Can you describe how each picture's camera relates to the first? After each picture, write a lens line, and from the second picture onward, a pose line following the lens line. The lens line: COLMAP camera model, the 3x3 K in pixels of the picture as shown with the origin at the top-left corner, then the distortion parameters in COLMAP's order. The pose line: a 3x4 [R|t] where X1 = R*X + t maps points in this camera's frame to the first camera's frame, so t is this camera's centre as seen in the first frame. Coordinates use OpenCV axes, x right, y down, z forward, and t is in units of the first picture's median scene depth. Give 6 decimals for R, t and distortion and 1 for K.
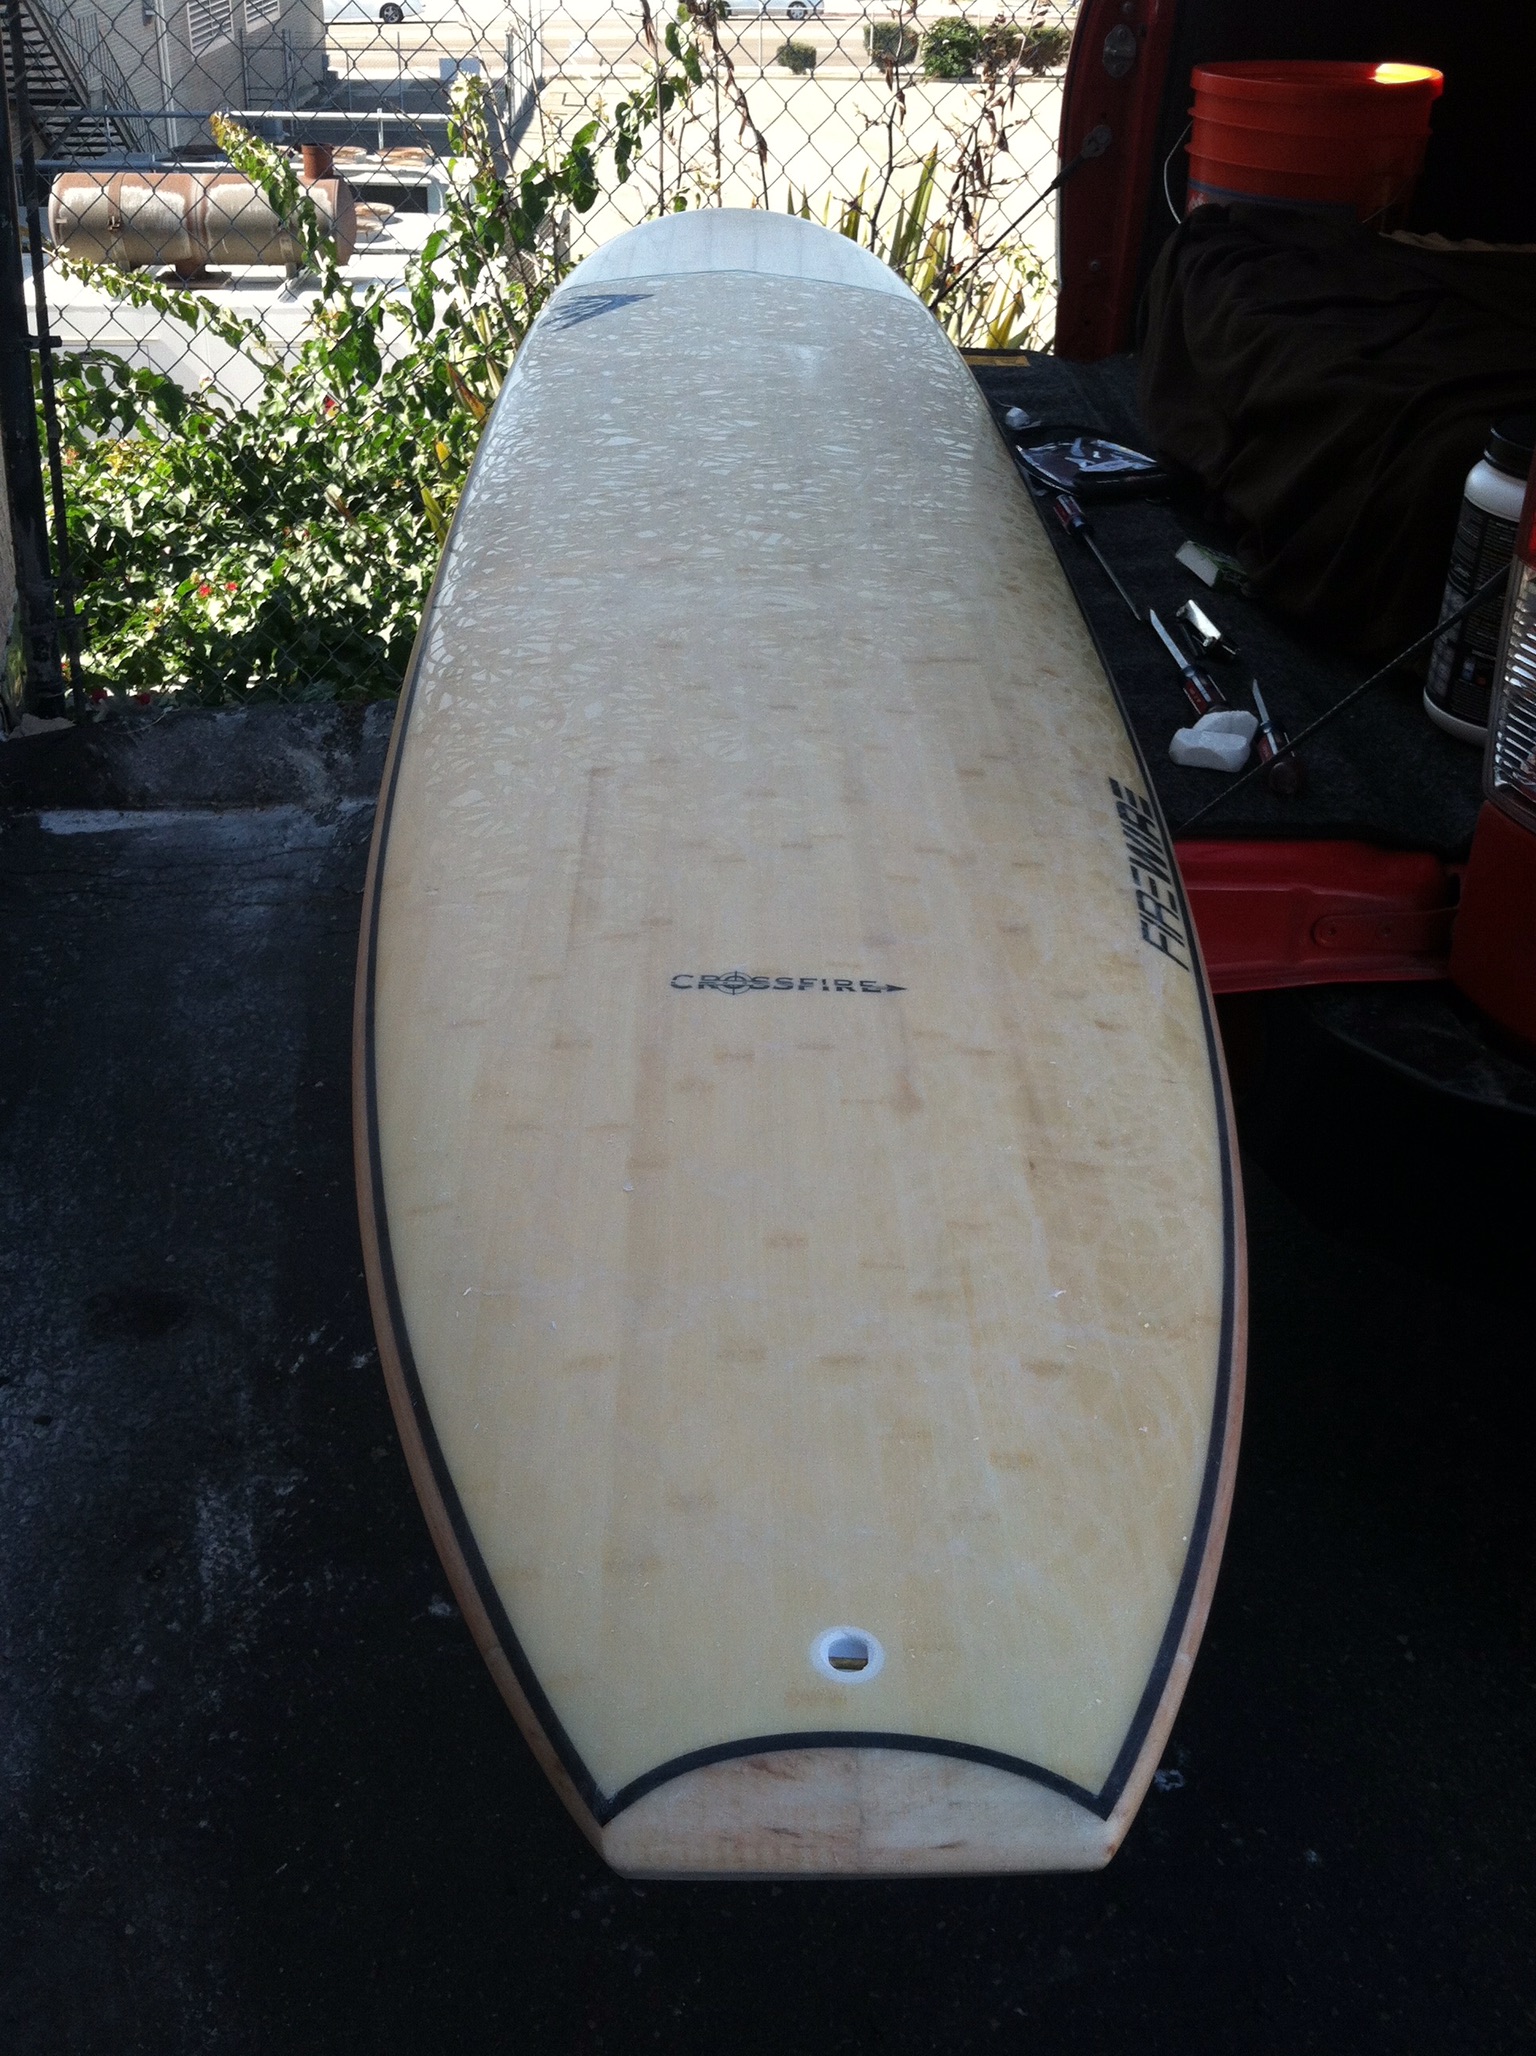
lens RADIAL K [[2037.6, 0, 661.5], [0, 2037.6, 1190.9], [0, 0, 1]] dist [0.078532, -0.335460]
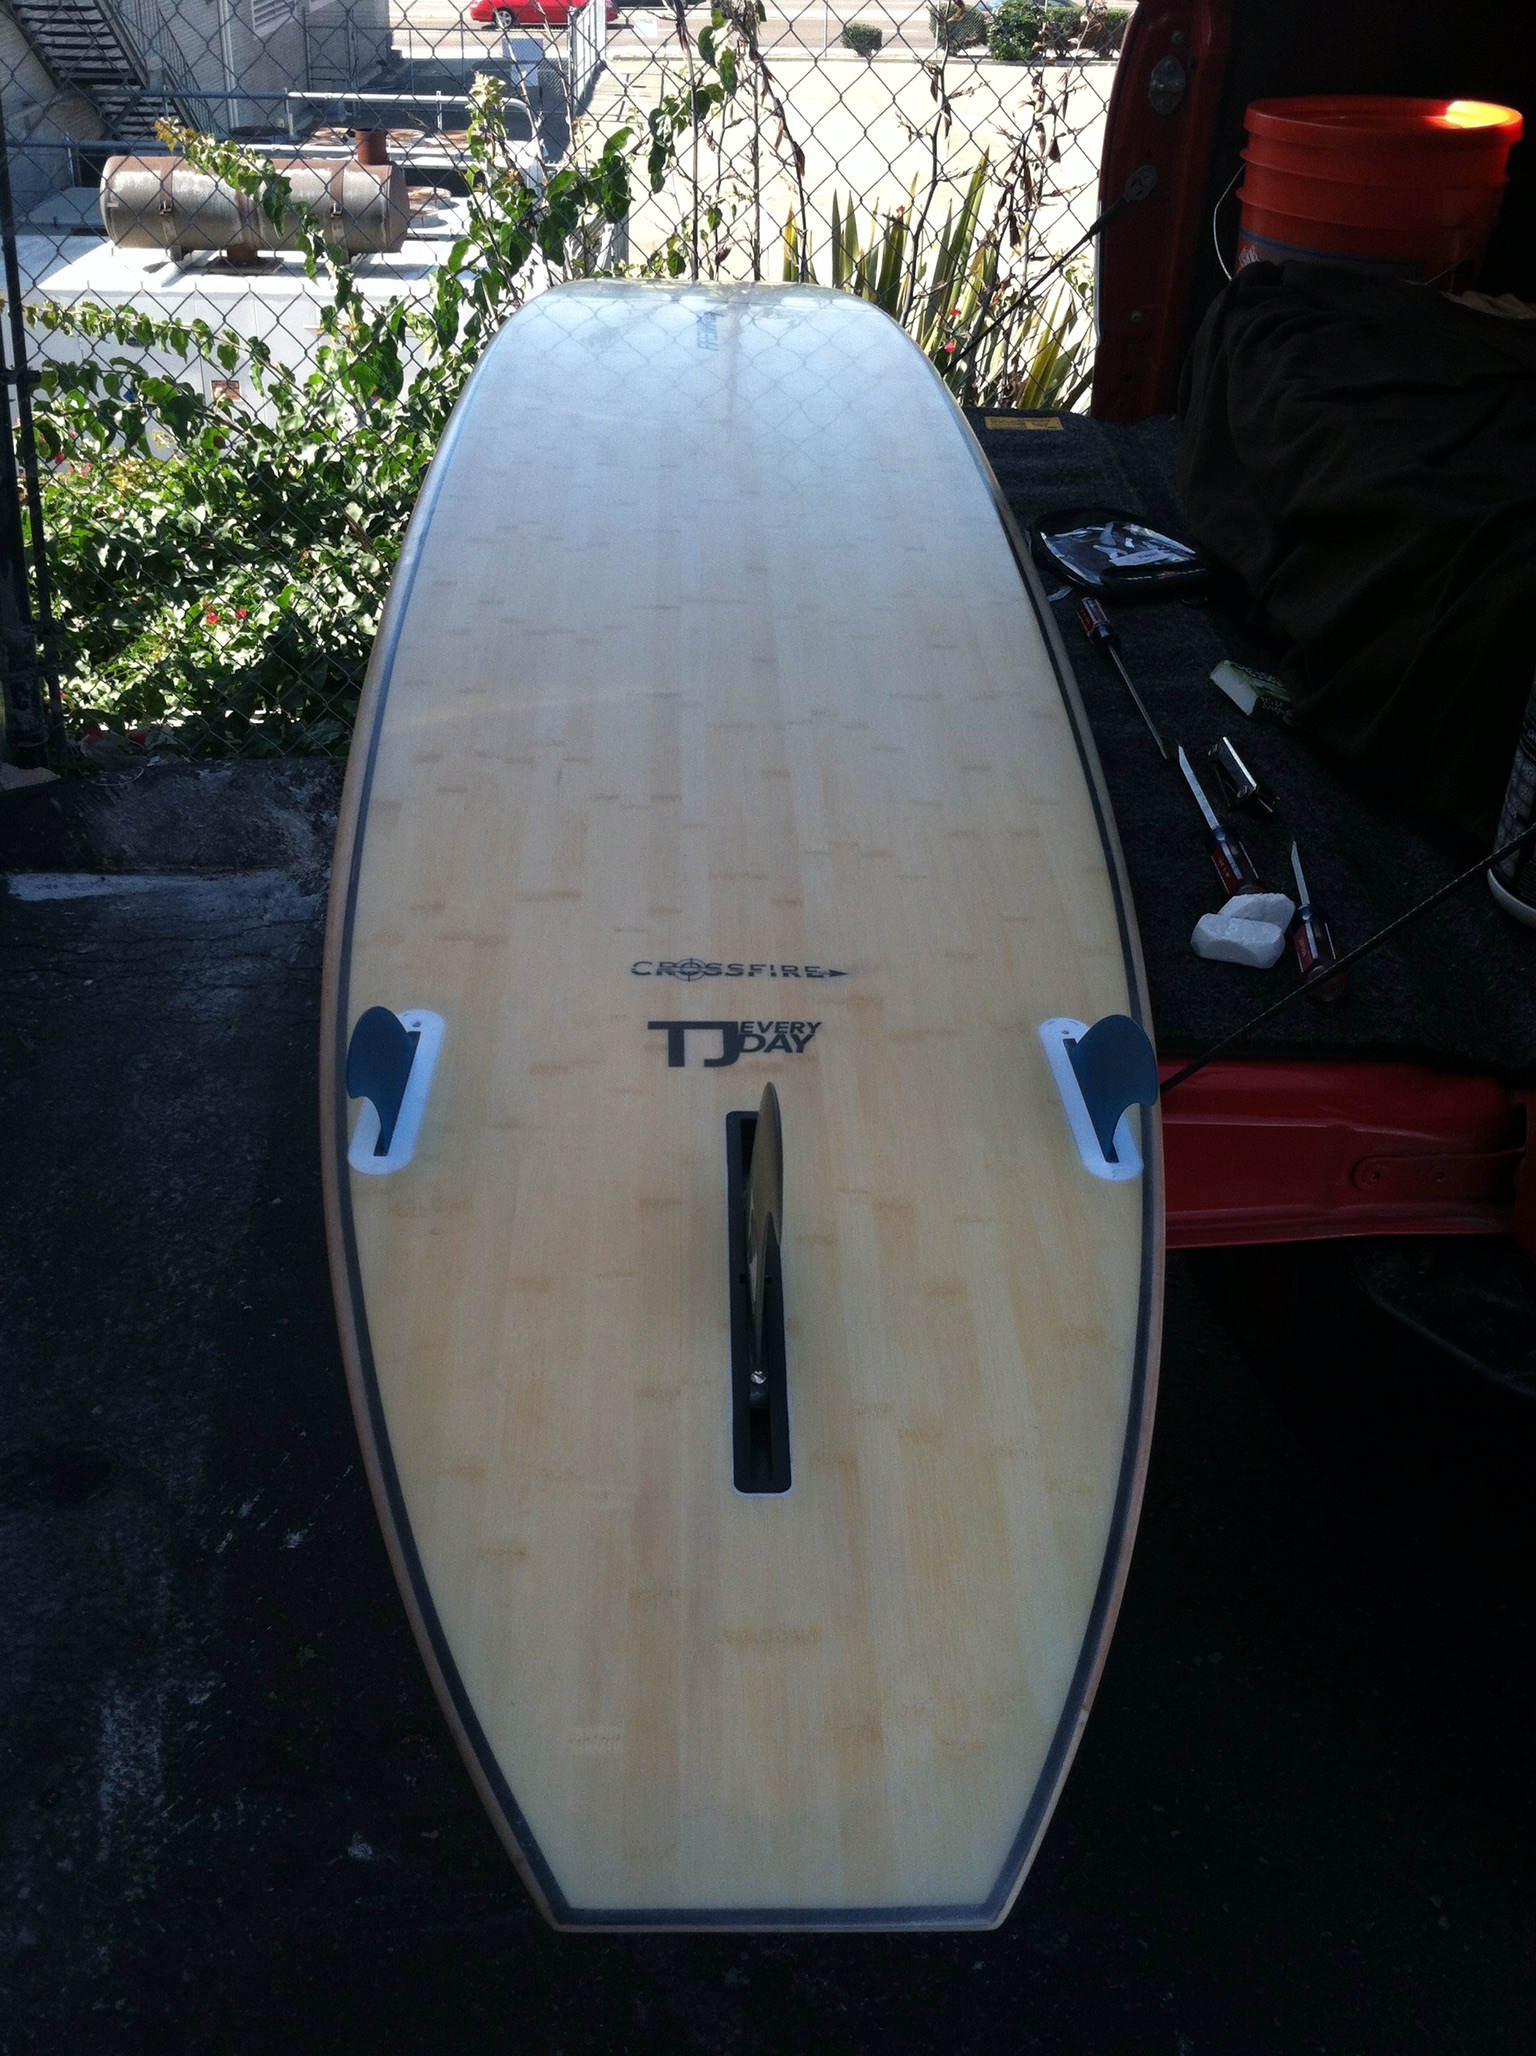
lens RADIAL K [[1995.8, 0, 674.9], [0, 1995.8, 1131.8], [0, 0, 1]] dist [0.086098, -0.366609]
pose [[0.999558, 0.018133, -0.023548, 0.028221], [-0.018163, 0.999834, -0.001046, -0.071775], [0.023525, 0.001474, 0.999722, 0.080488]]
